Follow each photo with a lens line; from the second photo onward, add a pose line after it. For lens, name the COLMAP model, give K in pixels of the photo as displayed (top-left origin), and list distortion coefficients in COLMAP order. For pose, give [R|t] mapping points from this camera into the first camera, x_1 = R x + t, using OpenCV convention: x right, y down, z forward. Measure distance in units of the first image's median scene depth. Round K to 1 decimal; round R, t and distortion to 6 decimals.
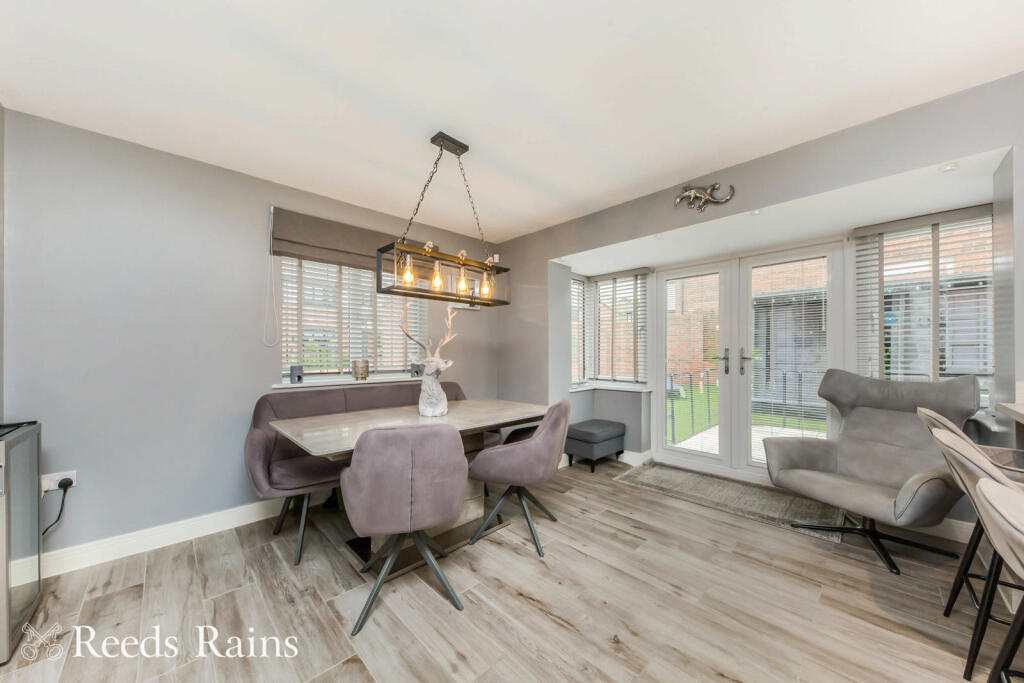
lens RADIAL K [[360.6, 0, 512.7], [0, 360.6, 345.5], [0, 0, 1]] dist [0.003715, -0.000503]
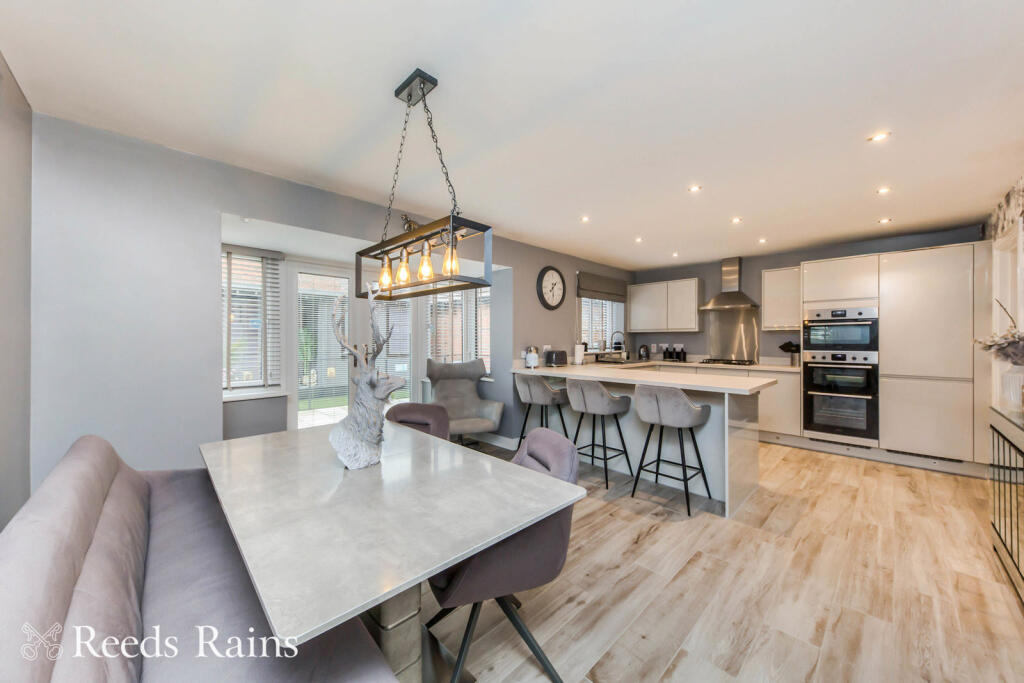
lens RADIAL K [[360.6, 0, 509.5], [0, 360.6, 337.5], [0, 0, 1]] dist [0.003715, -0.000503]
pose [[0.011732, 0.006985, 0.999907, -0.739669], [-0.023930, 0.999691, -0.006703, -0.027915], [-0.999645, -0.023849, 0.011896, 0.632626]]
